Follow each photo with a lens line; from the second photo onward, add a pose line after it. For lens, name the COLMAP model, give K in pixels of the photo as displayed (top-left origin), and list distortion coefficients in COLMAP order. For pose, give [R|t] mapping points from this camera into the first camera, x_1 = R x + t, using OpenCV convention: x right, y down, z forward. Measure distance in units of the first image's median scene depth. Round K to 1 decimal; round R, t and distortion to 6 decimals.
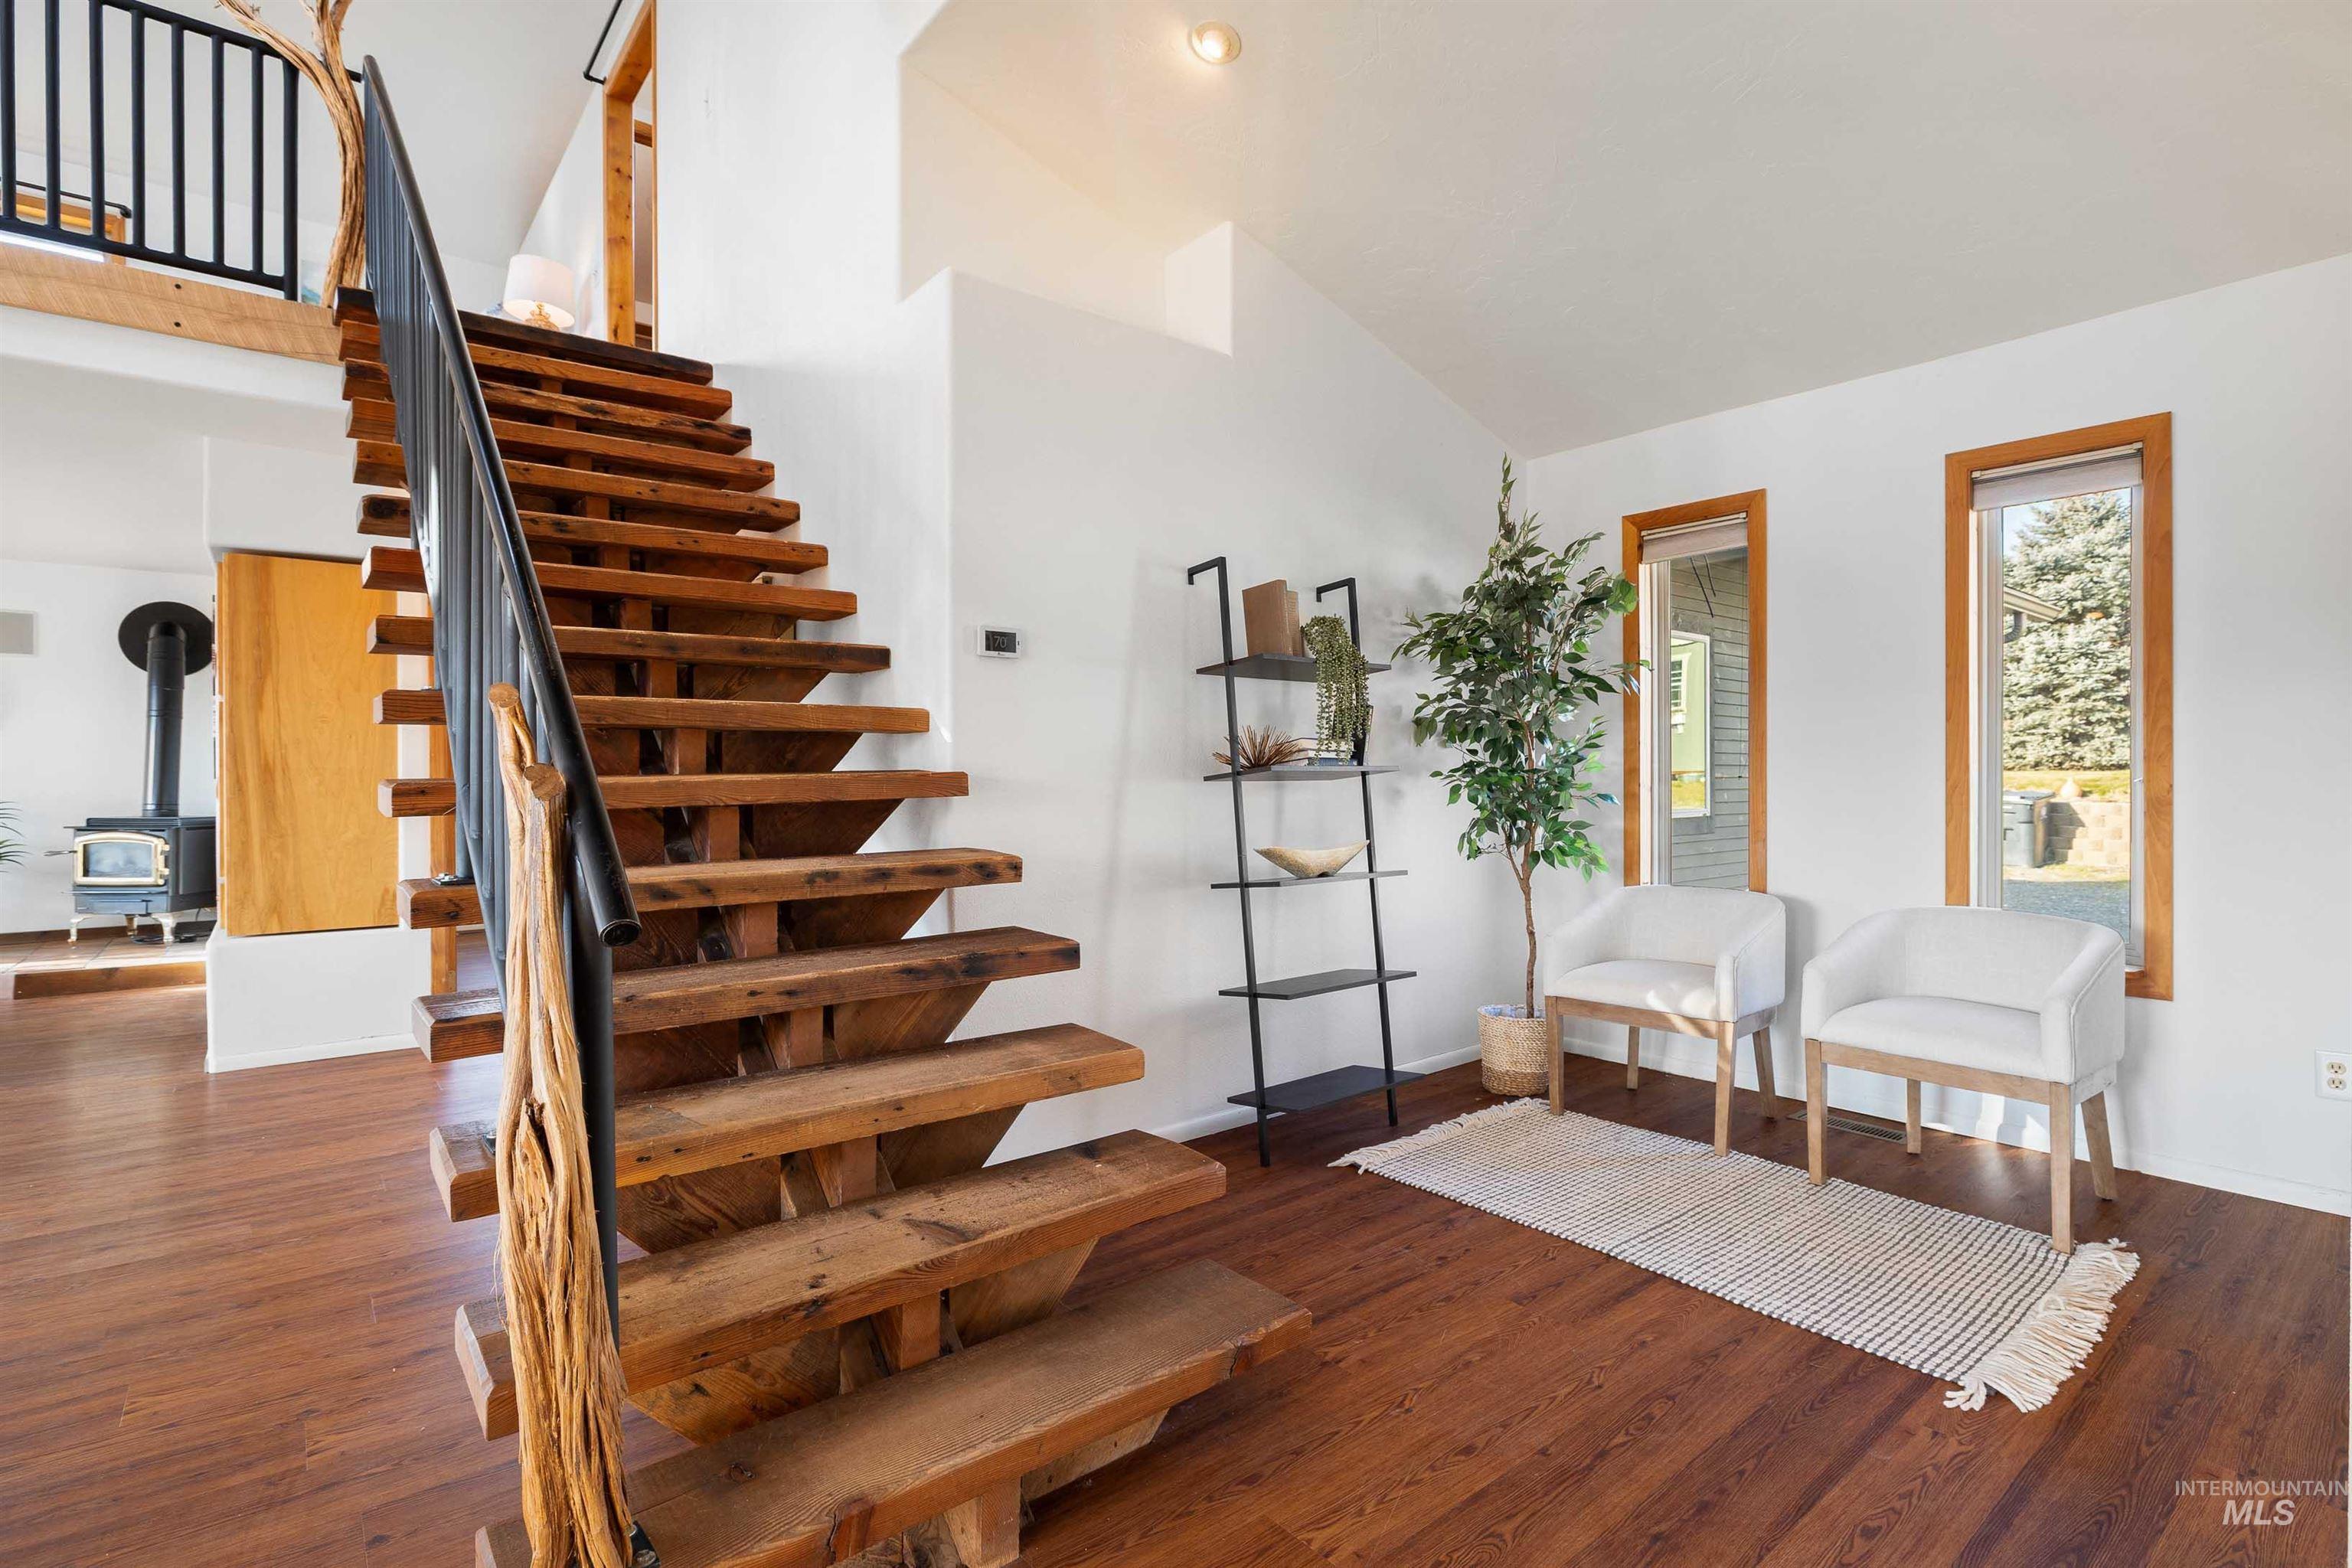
lens RADIAL K [[1119.4, 0, 1184.6], [0, 1119.4, 789.1], [0, 0, 1]] dist [-0.002795, -0.000030]
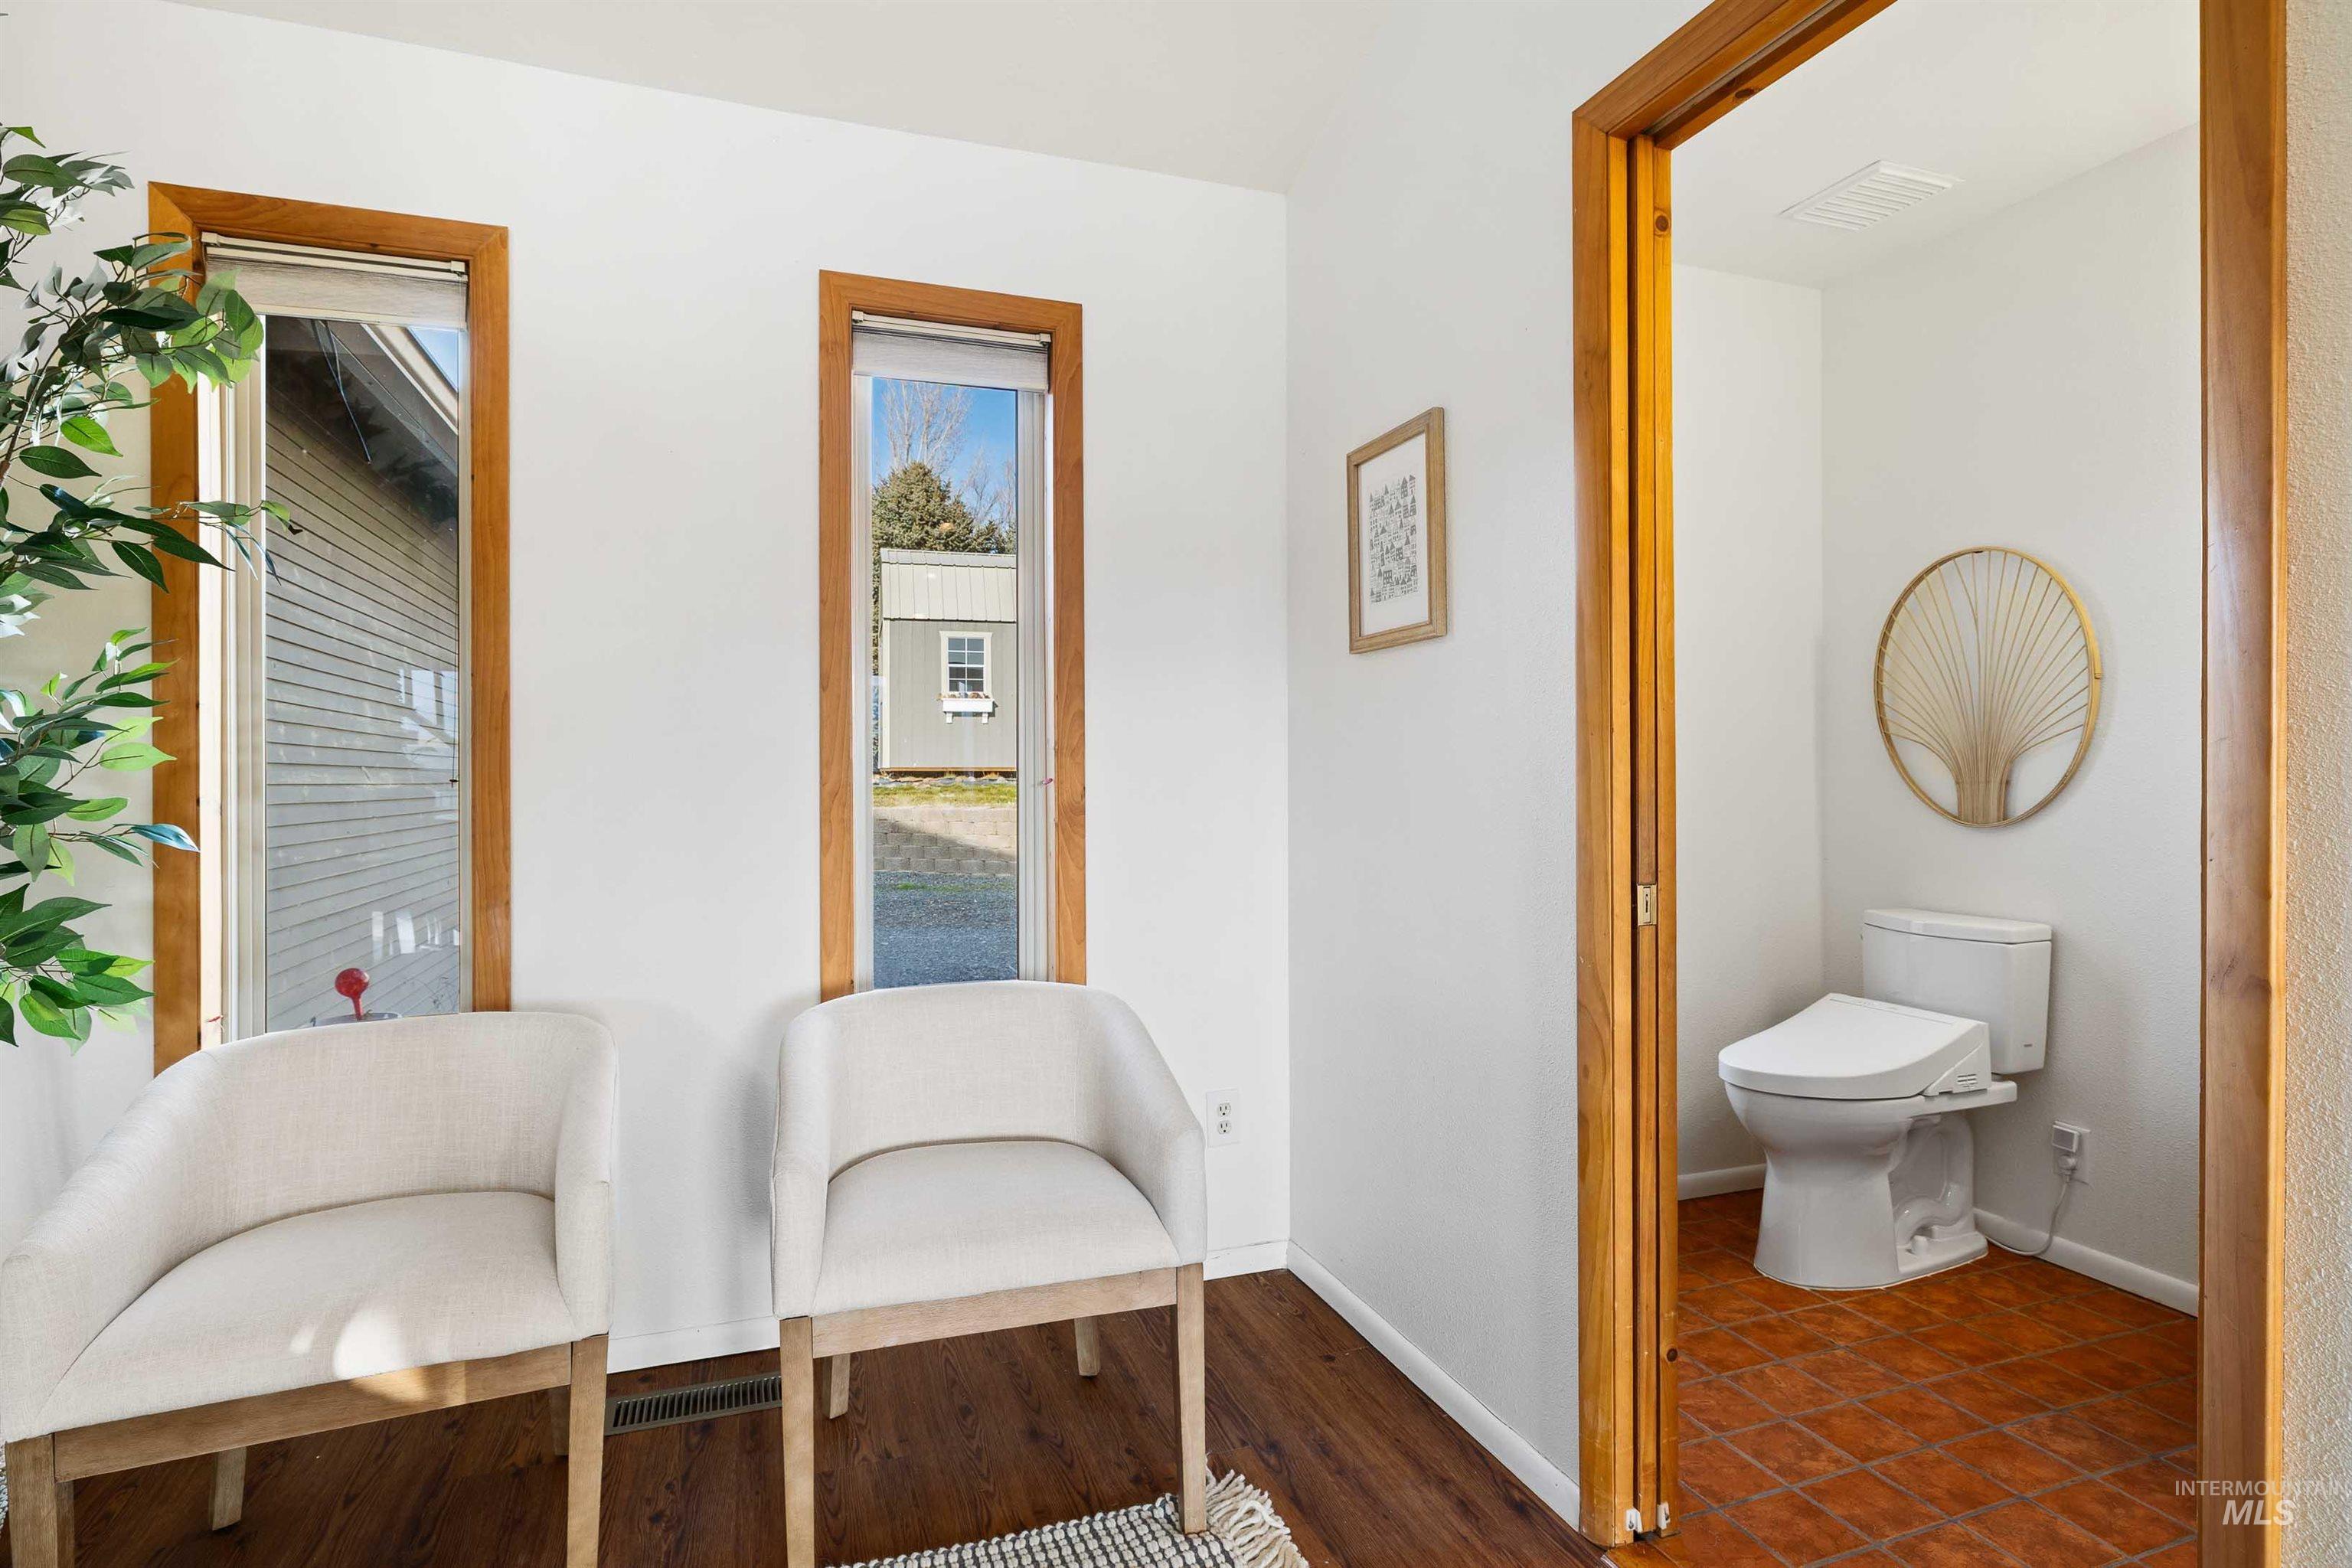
lens RADIAL K [[1193.1, 0, 1175.6], [0, 1193.1, 777.2], [0, 0, 1]] dist [-0.004084, -0.000179]
pose [[0.342553, 0.002941, 0.939494, 0.117509], [0.019576, 0.999756, -0.010267, -0.000981], [-0.939295, 0.021909, 0.342412, 0.590173]]
